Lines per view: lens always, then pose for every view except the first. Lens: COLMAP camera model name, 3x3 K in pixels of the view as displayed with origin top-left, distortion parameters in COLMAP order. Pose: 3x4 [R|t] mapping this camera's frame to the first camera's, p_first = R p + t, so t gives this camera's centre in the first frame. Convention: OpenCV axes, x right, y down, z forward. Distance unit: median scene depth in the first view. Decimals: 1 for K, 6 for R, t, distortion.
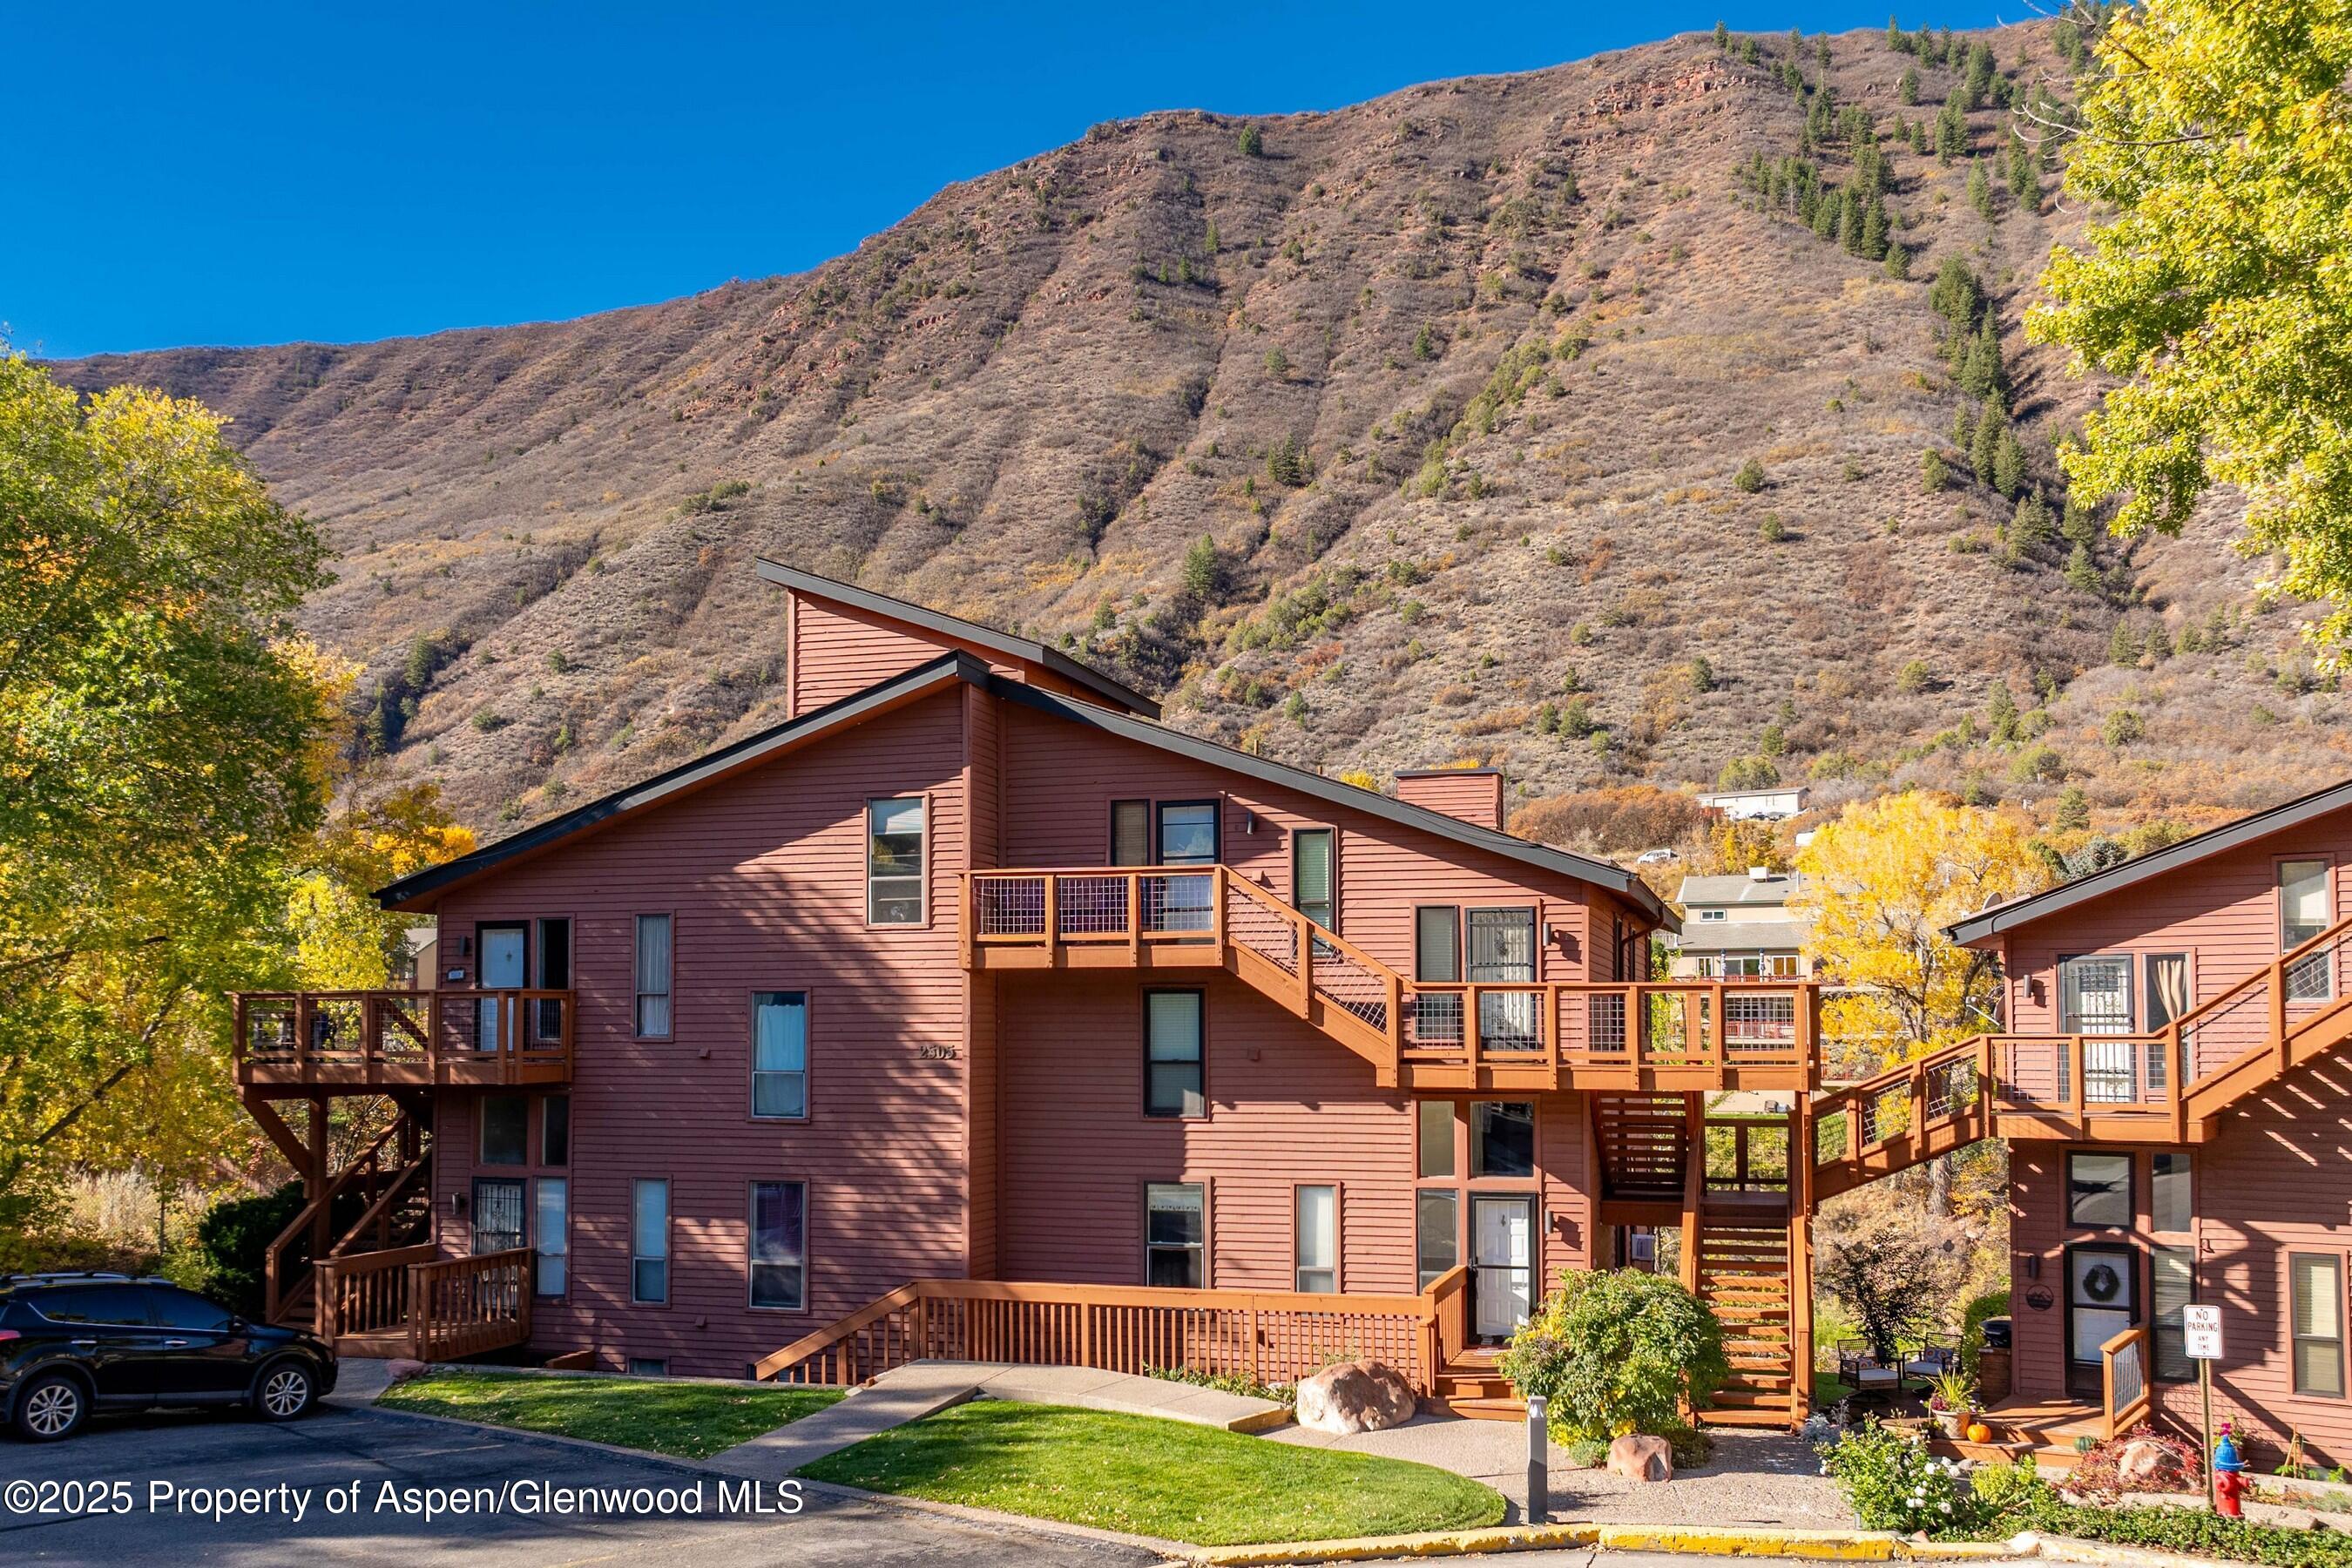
lens RADIAL K [[1914.3, 0, 1136.8], [0, 1914.3, 885.9], [0, 0, 1]] dist [-0.015396, -0.017143]
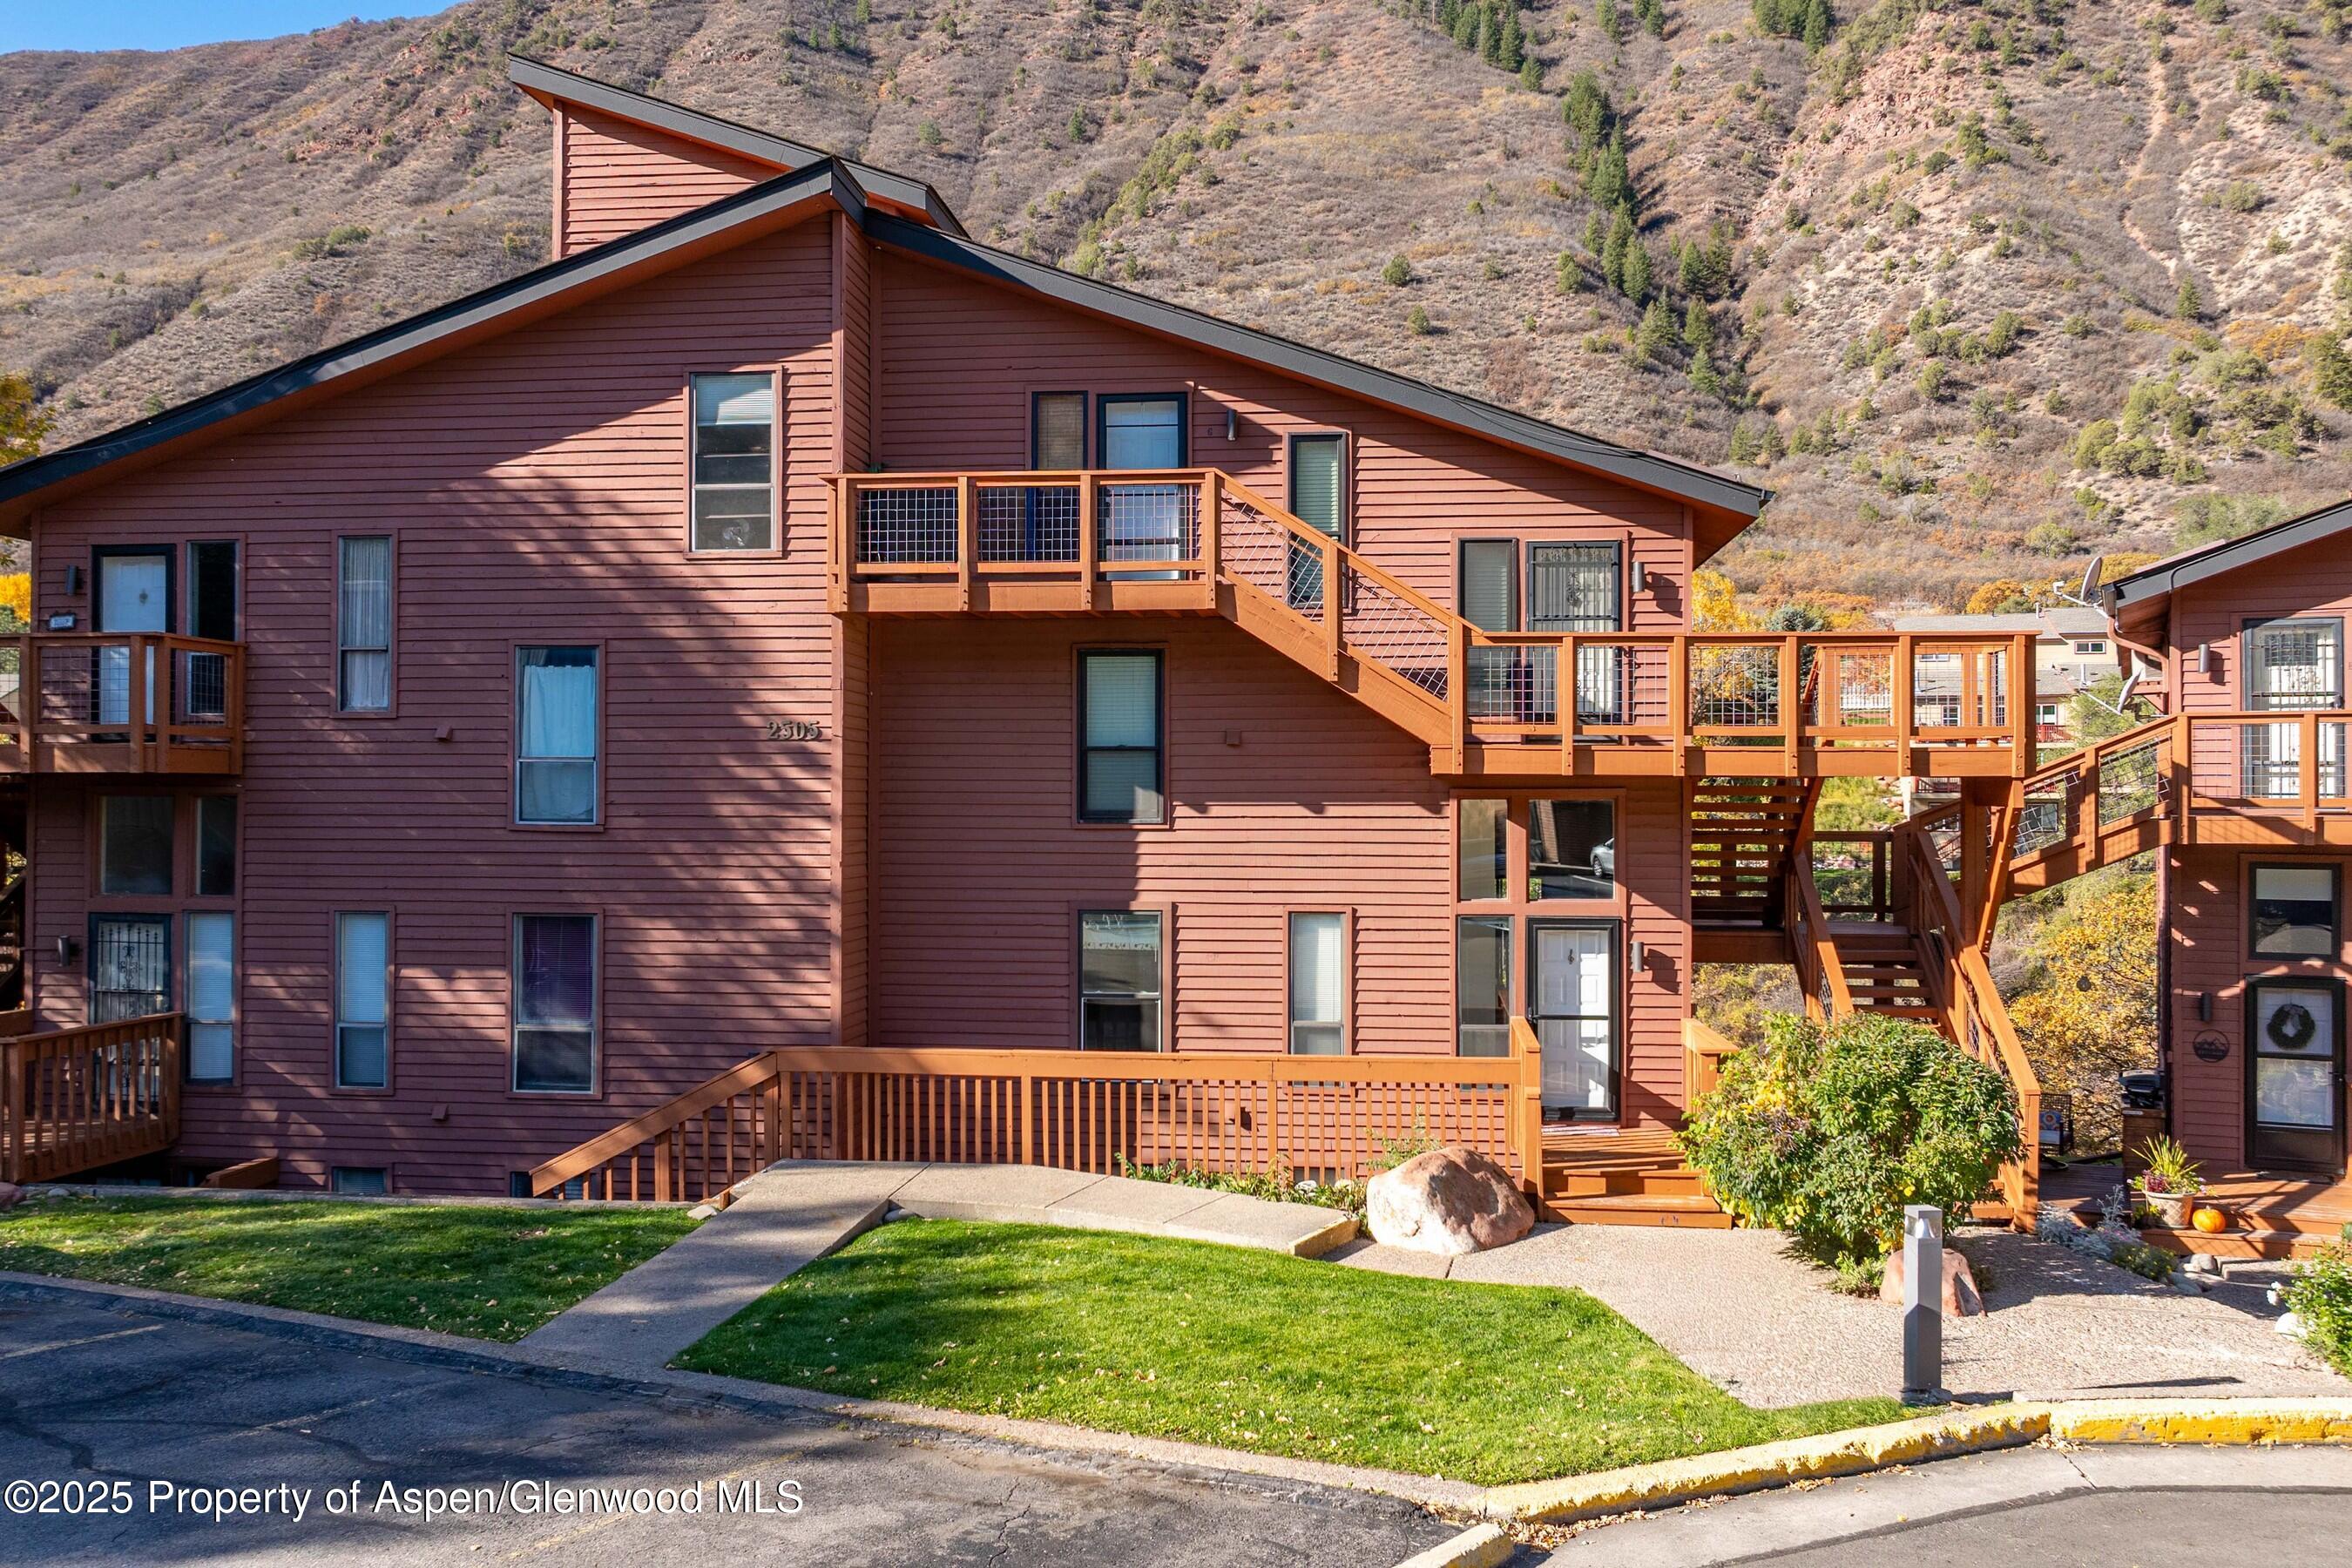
lens RADIAL K [[1914.3, 0, 1134.4], [0, 1914.3, 744.2], [0, 0, 1]] dist [-0.015396, -0.017143]
pose [[0.983687, 0.011125, 0.179546, -0.107993], [-0.018966, 0.998937, 0.042014, 0.060012], [-0.178888, -0.044734, 0.982852, 0.280526]]
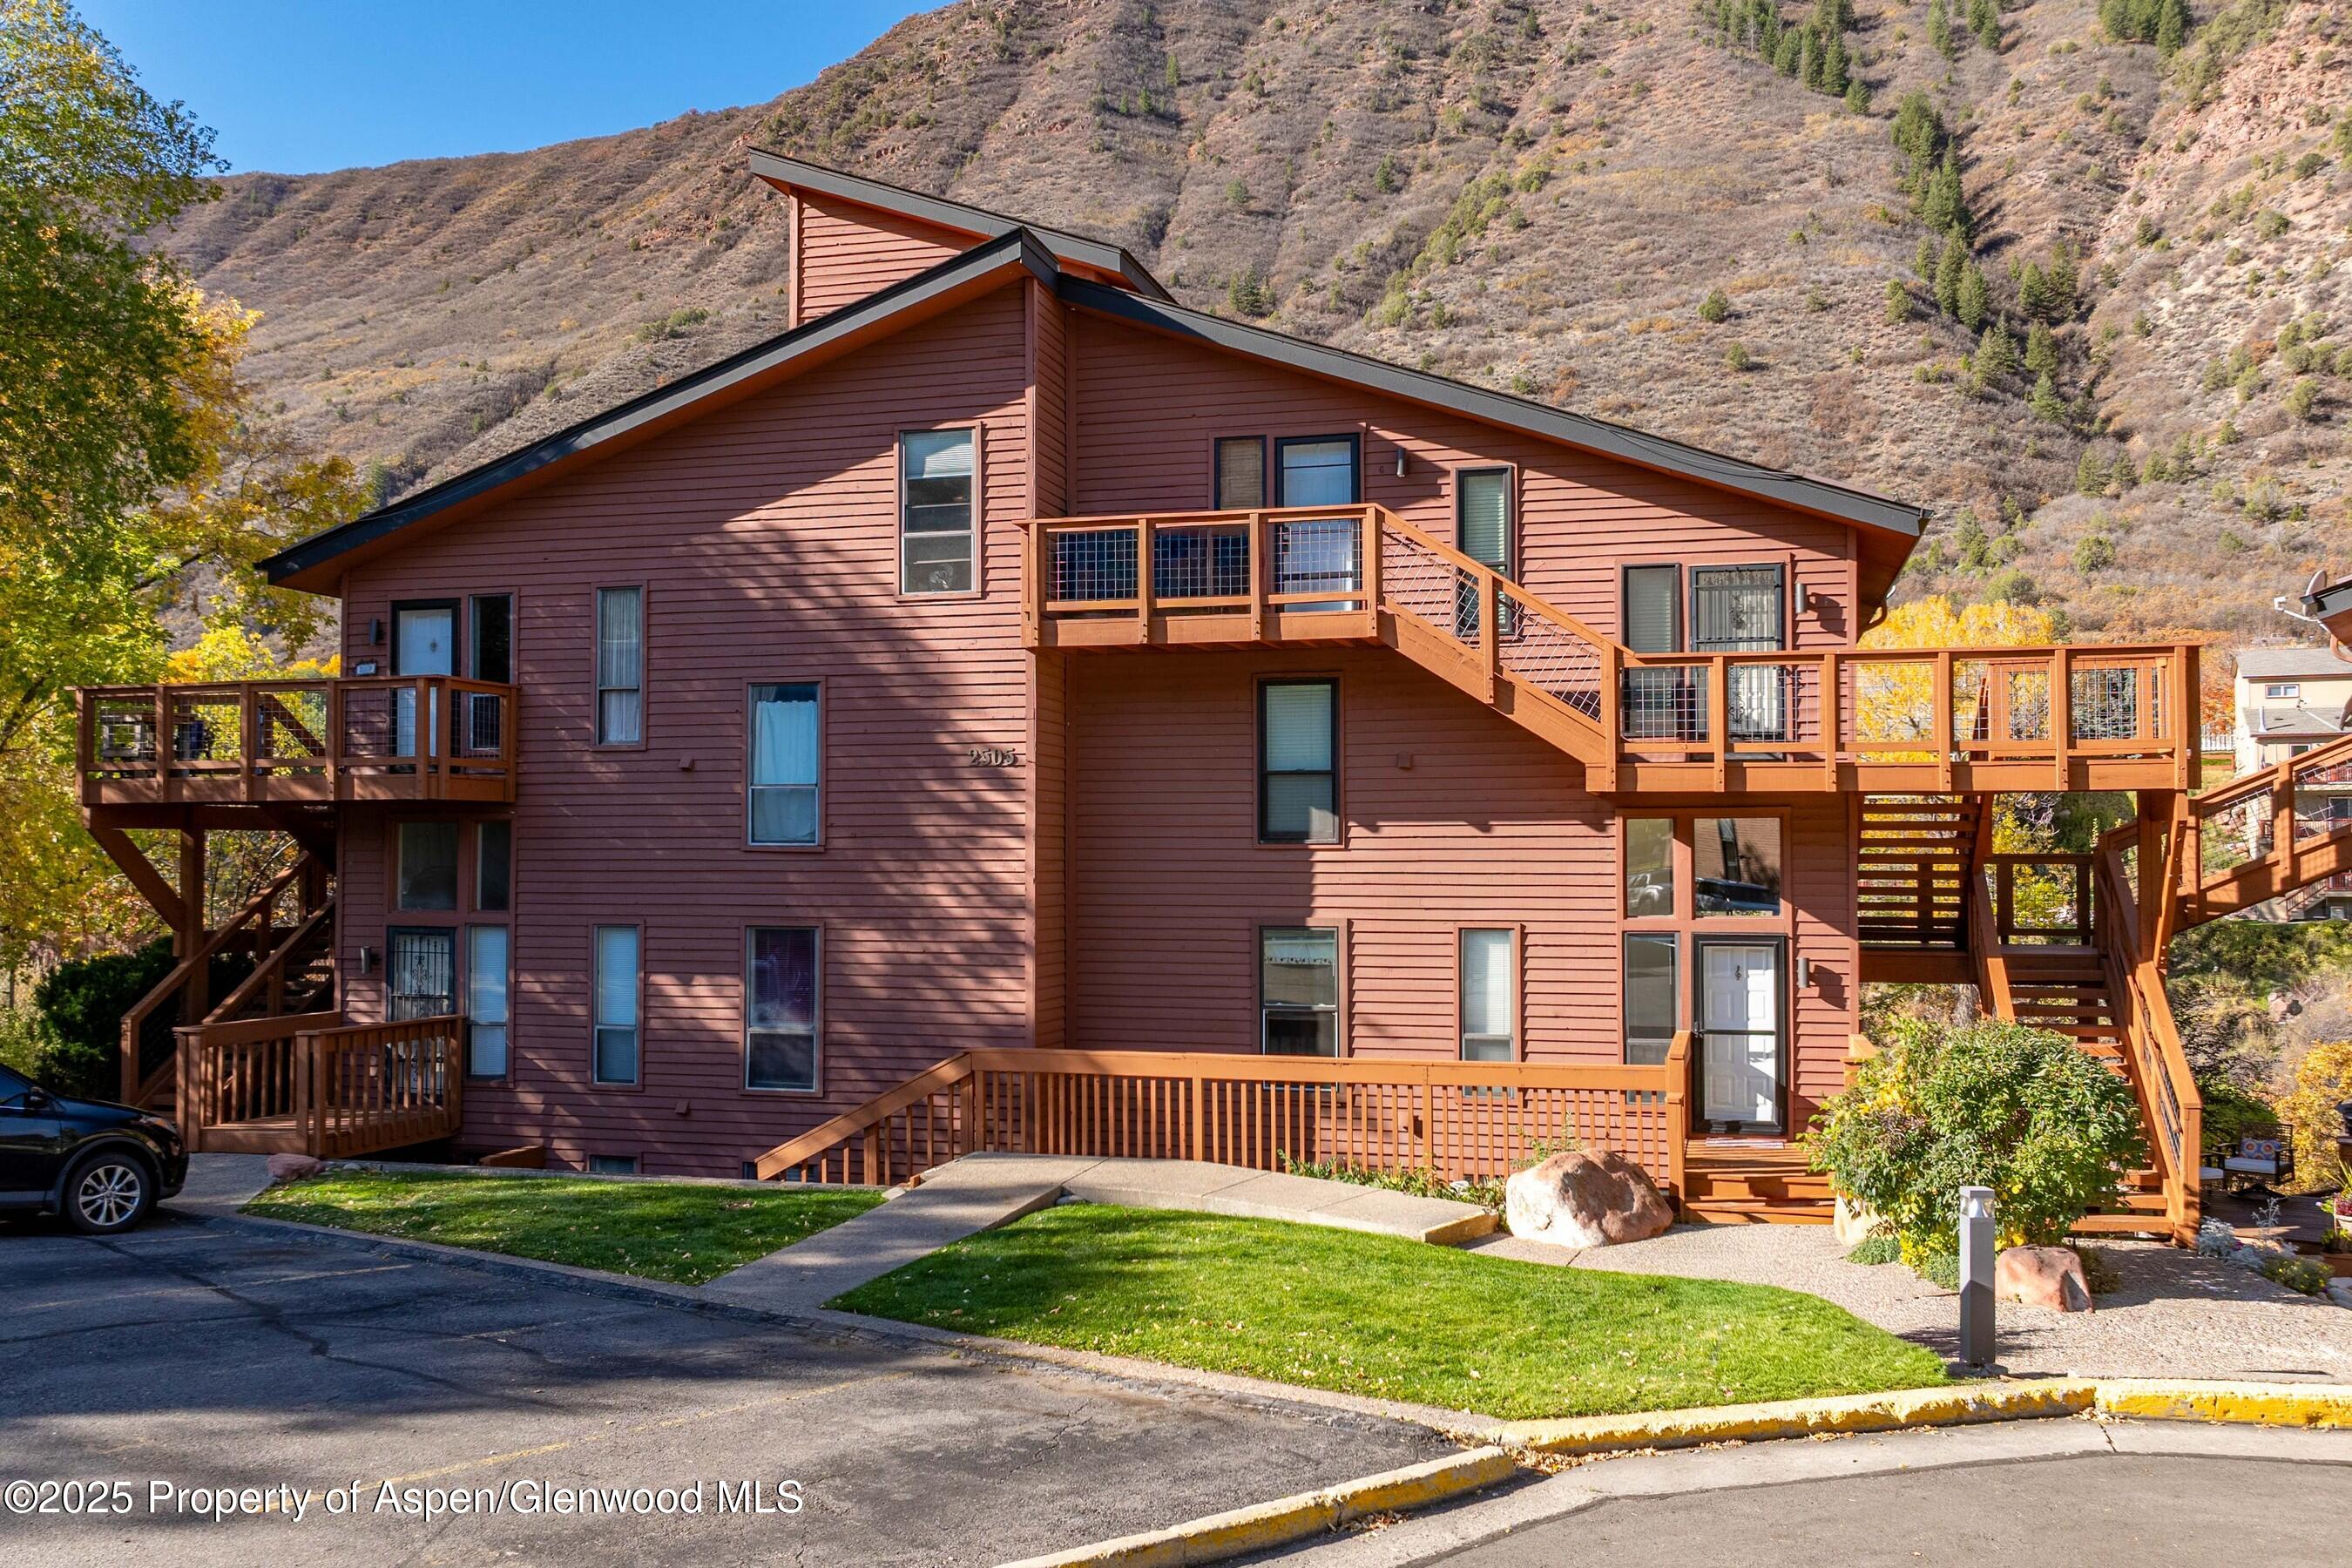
lens RADIAL K [[1914.3, 0, 1147.7], [0, 1914.3, 769.9], [0, 0, 1]] dist [-0.015396, -0.017143]
pose [[0.999654, 0.005110, 0.025794, -0.061934], [-0.005878, 0.999539, 0.029802, 0.068938], [-0.025630, -0.029944, 0.999223, 0.231244]]
